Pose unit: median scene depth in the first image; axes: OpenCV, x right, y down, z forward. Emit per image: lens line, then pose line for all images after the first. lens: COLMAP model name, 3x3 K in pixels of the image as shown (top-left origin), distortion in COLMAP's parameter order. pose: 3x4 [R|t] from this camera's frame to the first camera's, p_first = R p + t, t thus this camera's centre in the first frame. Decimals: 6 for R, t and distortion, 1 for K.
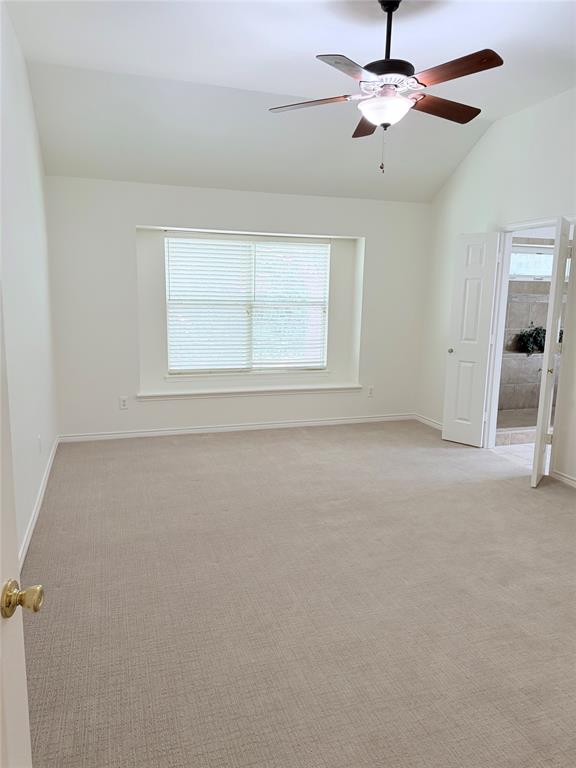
lens RADIAL K [[543.8, 0, 286.0], [0, 543.8, 386.3], [0, 0, 1]] dist [0.054473, -0.067474]
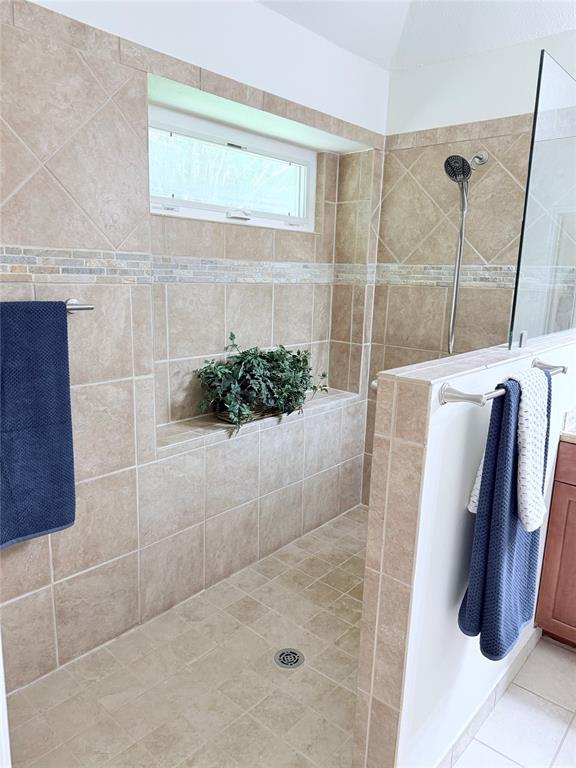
lens RADIAL K [[543.8, 0, 286.0], [0, 543.8, 386.3], [0, 0, 1]] dist [0.054473, -0.067474]
pose [[0.864986, -0.097470, 0.492239, 0.300394], [0.067209, 0.994619, 0.078845, -0.111365], [-0.497275, -0.035117, 0.866882, 0.672806]]
